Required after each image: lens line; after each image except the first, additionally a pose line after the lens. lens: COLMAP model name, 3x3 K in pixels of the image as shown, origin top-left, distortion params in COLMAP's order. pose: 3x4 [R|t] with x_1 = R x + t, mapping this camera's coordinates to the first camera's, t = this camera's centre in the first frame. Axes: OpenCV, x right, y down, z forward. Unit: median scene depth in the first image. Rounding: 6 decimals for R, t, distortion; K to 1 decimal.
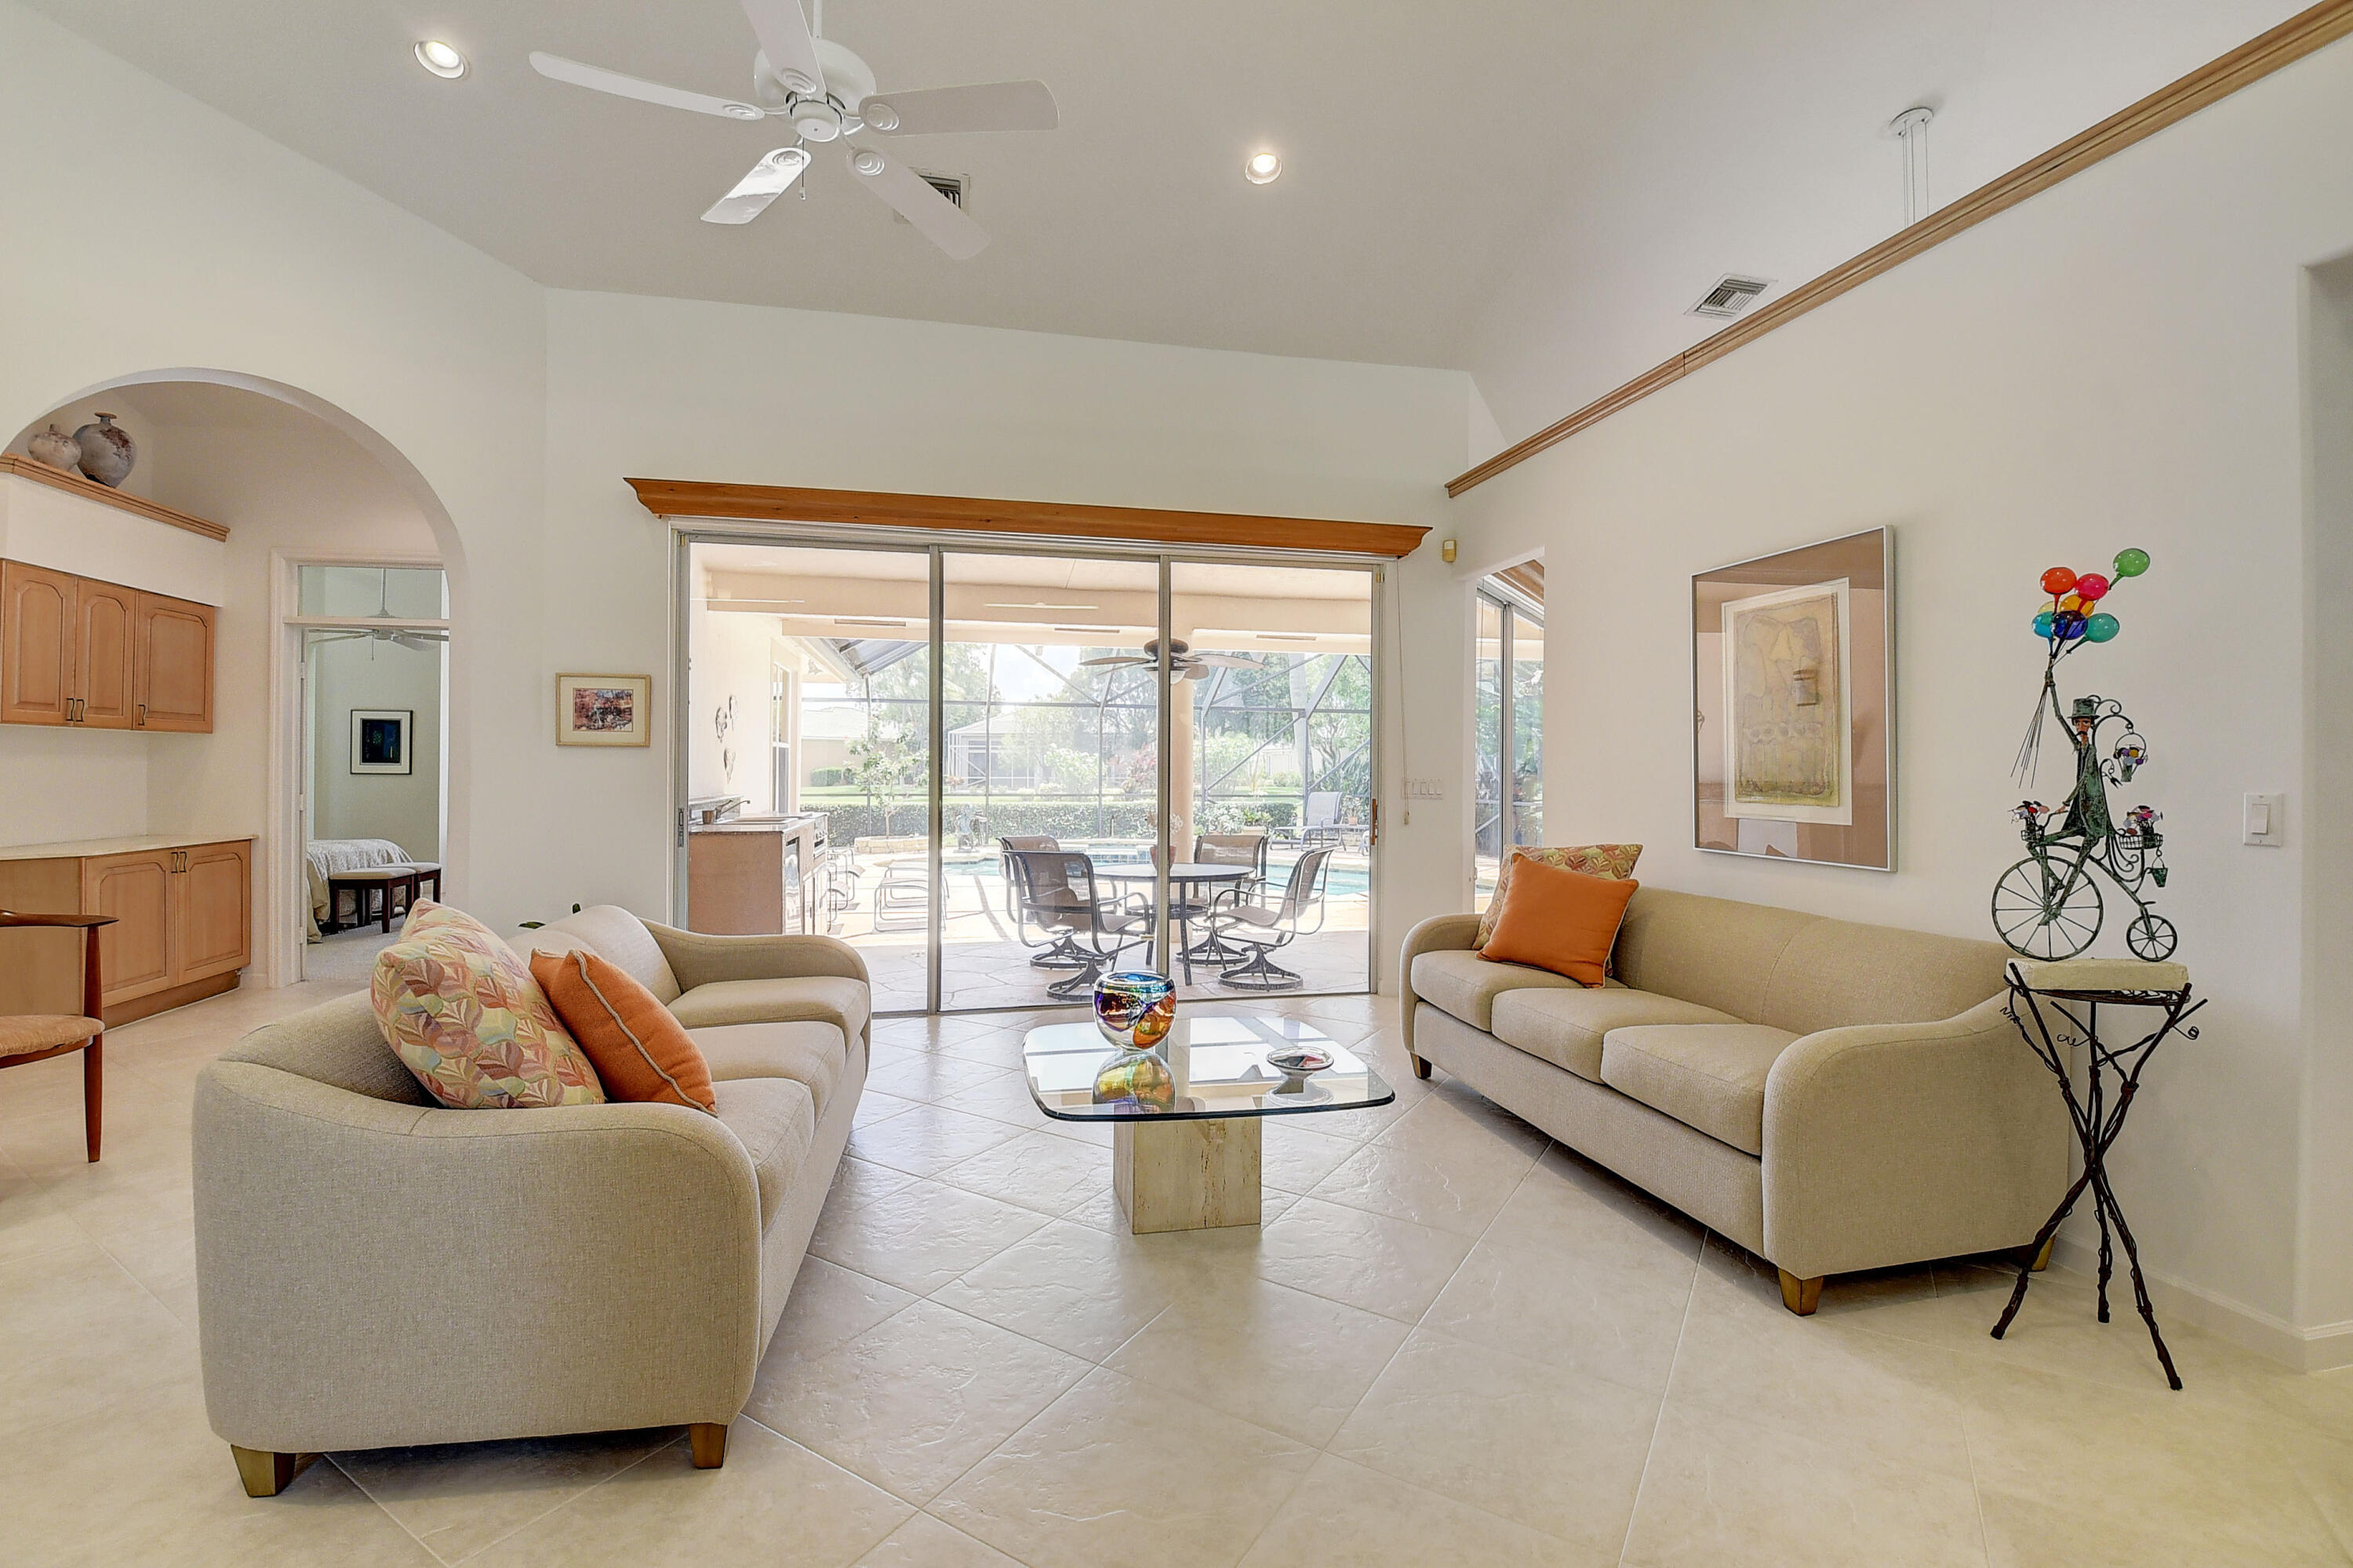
lens RADIAL K [[1041.8, 0, 1168.4], [0, 1041.8, 754.5], [0, 0, 1]] dist [0.014587, -0.025597]
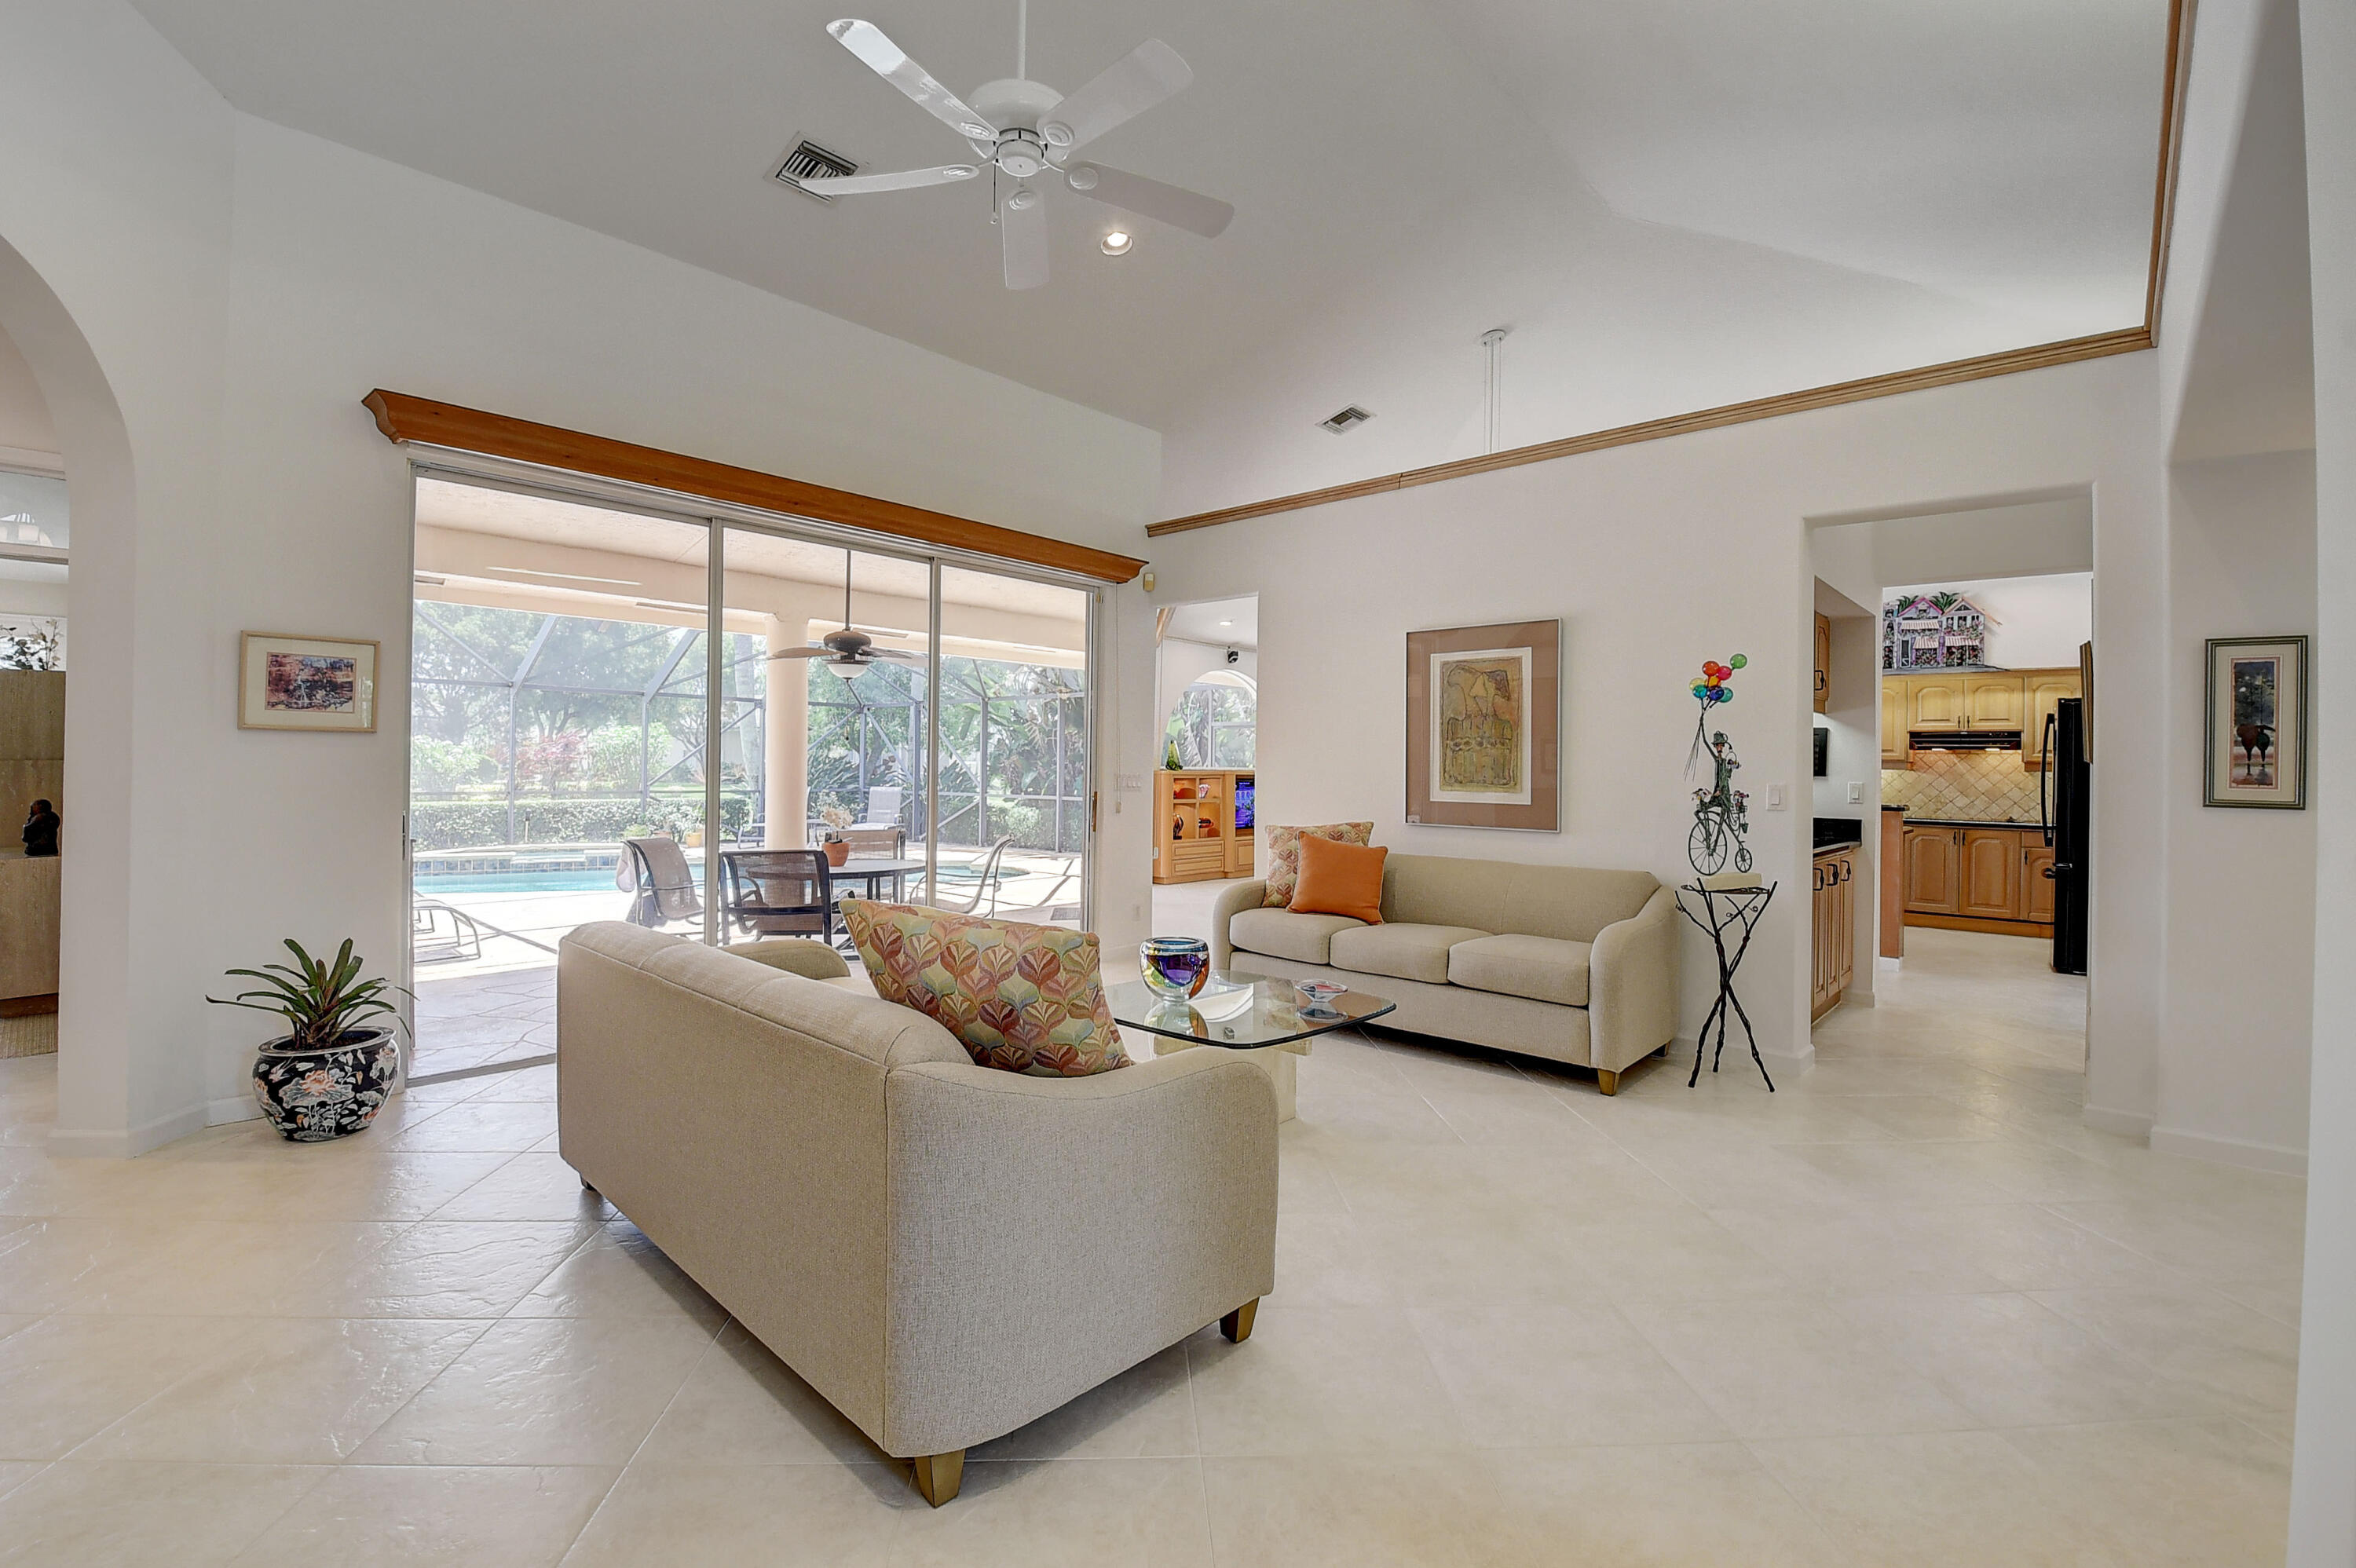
lens RADIAL K [[1043.0, 0, 1169.9], [0, 1043.0, 754.5], [0, 0, 1]] dist [0.014587, -0.025597]
pose [[0.816147, 0.010940, 0.577741, -0.481540], [-0.015577, 0.999874, 0.003070, -0.002981], [-0.577635, -0.011505, 0.816214, 0.020715]]
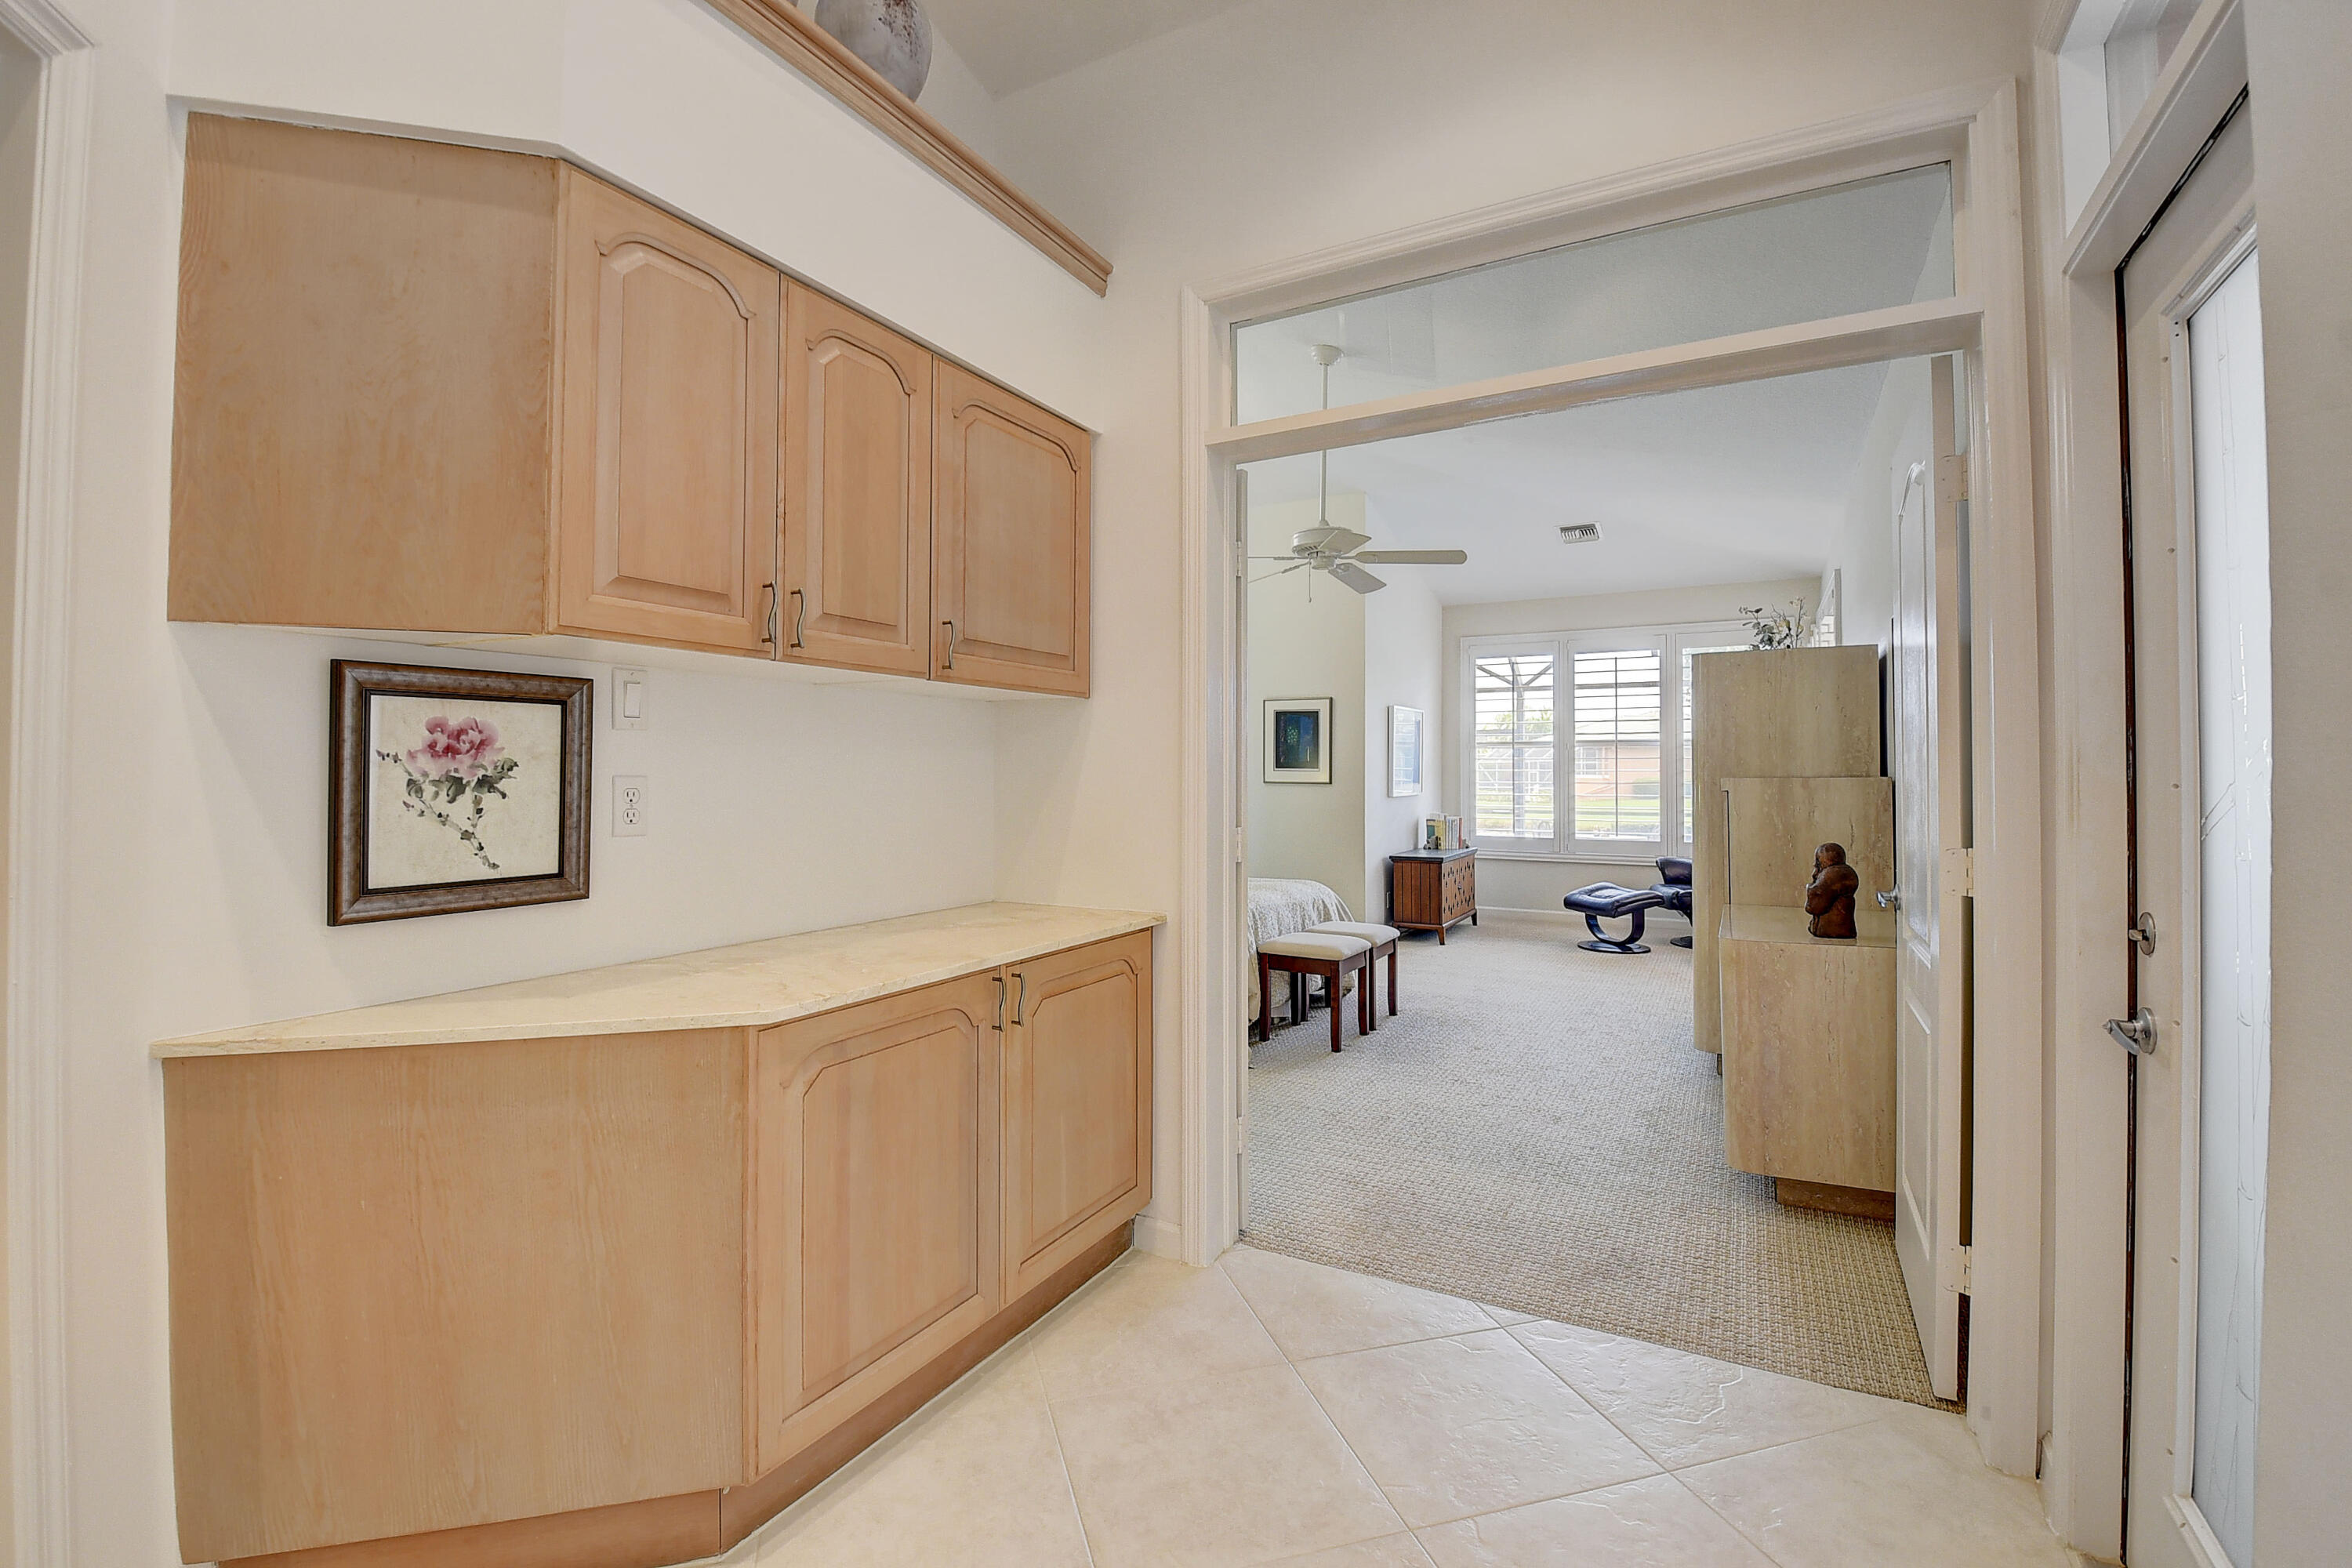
lens RADIAL K [[1032.8, 0, 1190.6], [0, 1032.8, 753.8], [0, 0, 1]] dist [0.003429, -0.013878]
pose [[0.762530, -0.015335, -0.646771, -0.696009], [0.008267, 0.999868, -0.013960, 0.015129], [0.646900, 0.005298, 0.762557, 0.800728]]
